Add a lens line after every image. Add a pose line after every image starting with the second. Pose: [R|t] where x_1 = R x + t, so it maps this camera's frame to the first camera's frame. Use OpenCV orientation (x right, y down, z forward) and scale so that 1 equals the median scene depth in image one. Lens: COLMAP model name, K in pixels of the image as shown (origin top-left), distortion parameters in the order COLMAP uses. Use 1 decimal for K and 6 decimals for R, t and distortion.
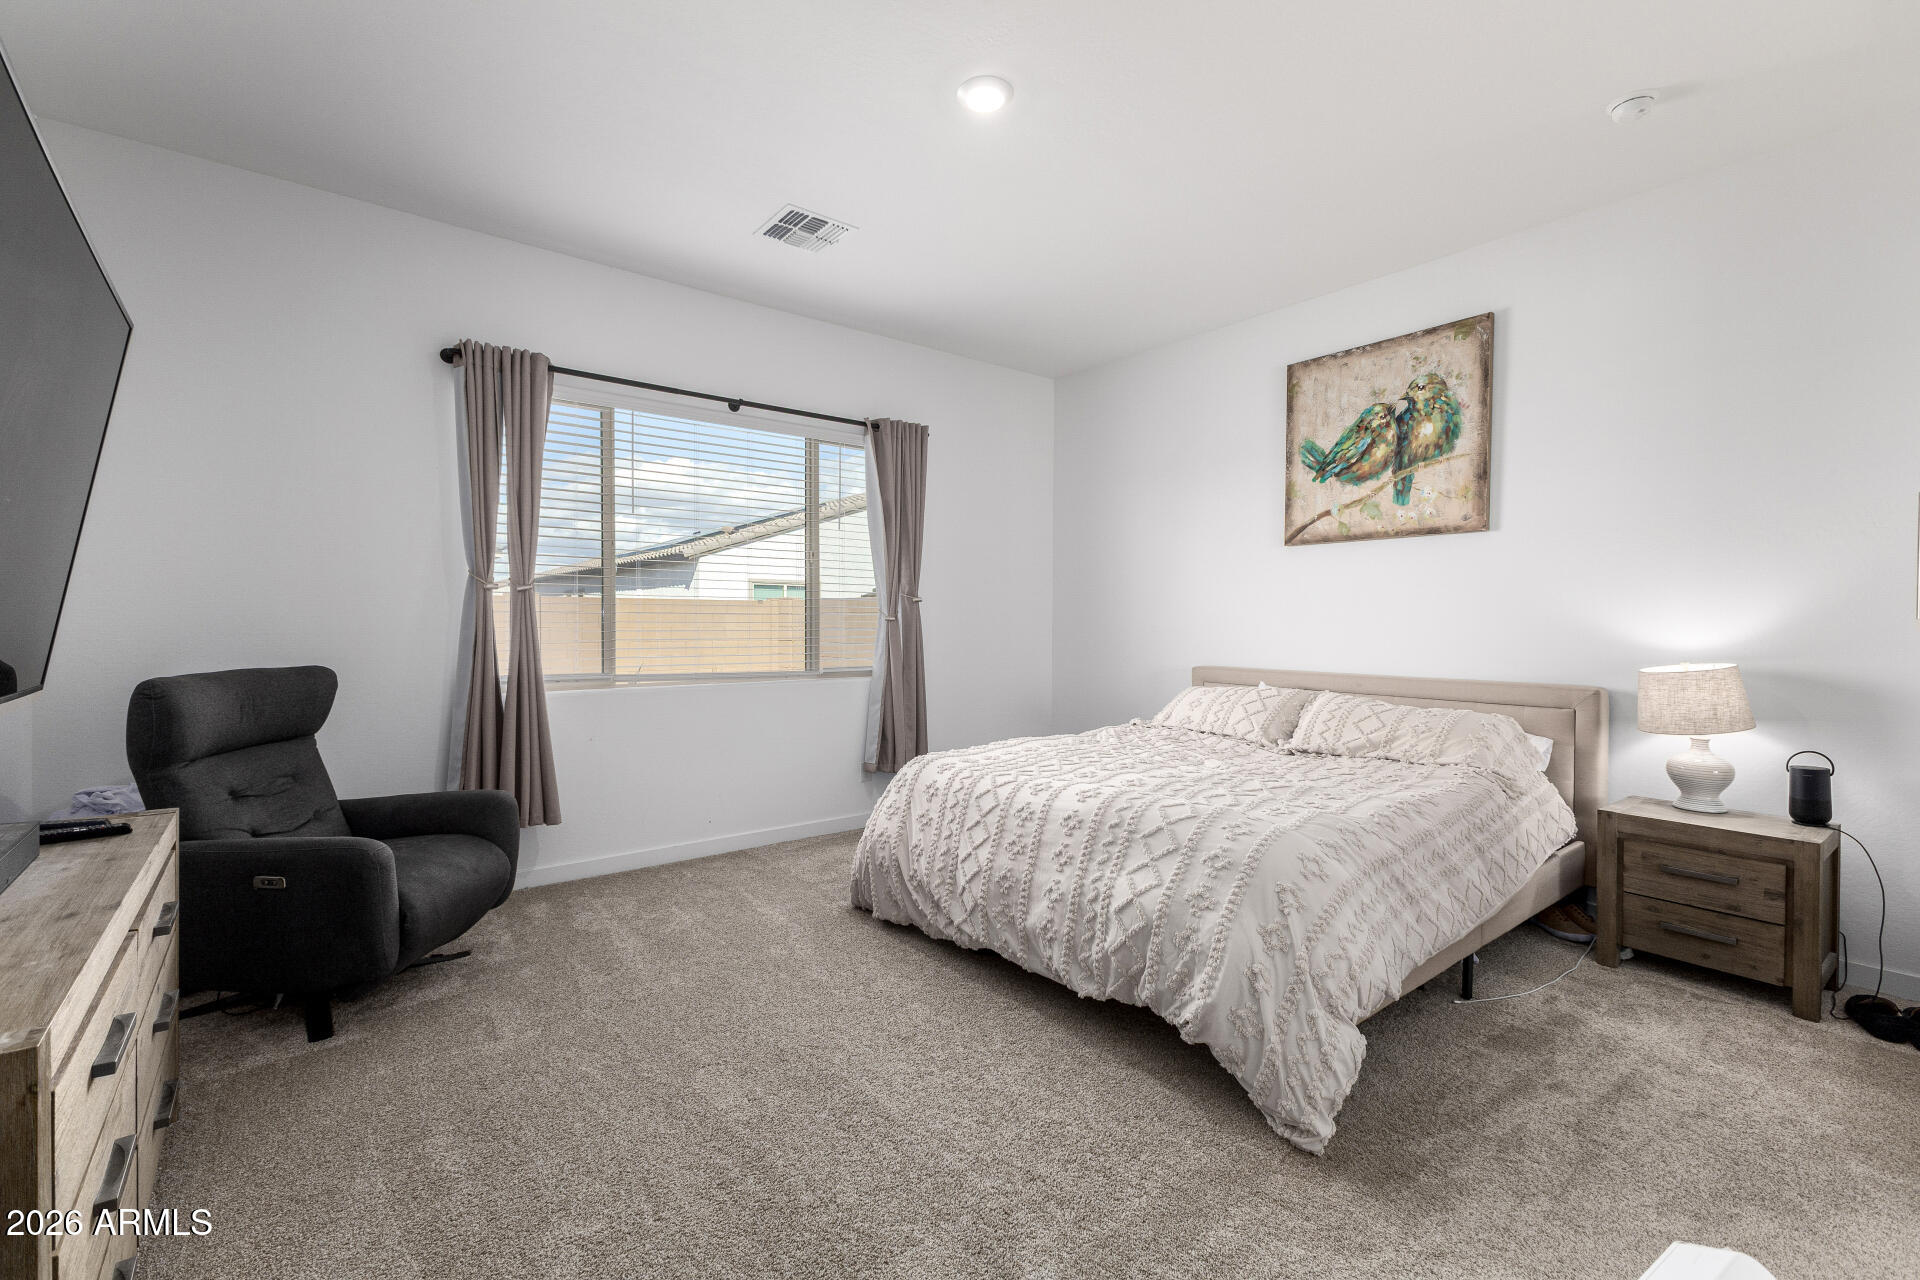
lens RADIAL K [[824.7, 0, 960.4], [0, 824.7, 630.2], [0, 0, 1]] dist [0.010078, 0.000427]
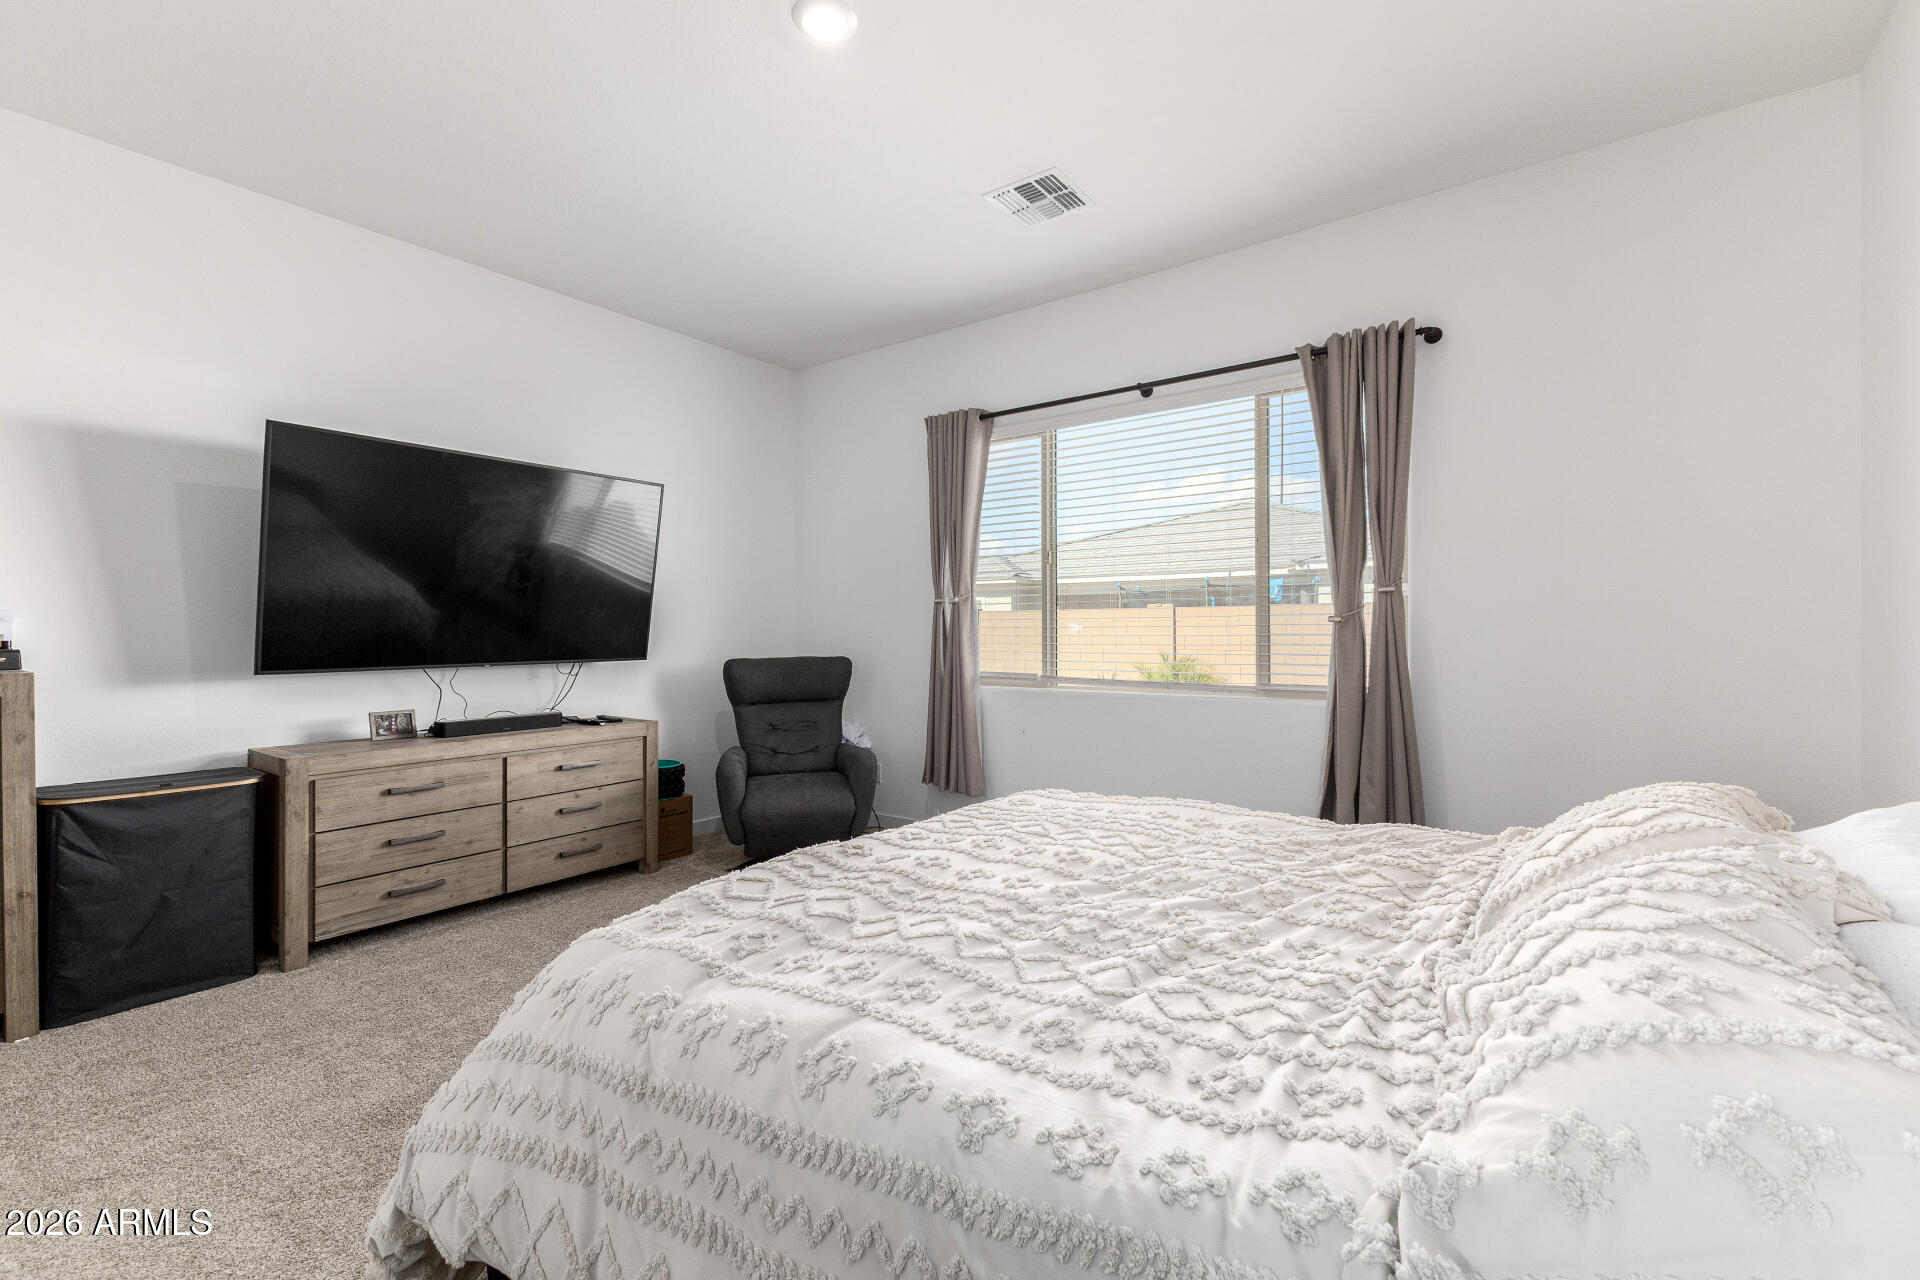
lens RADIAL K [[824.7, 0, 960.4], [0, 824.7, 630.2], [0, 0, 1]] dist [0.010078, 0.000427]
pose [[0.254306, -0.002658, -0.967120, 0.603694], [-0.003332, 0.999988, -0.003625, -0.002080], [0.967118, 0.004144, 0.254294, 0.614251]]
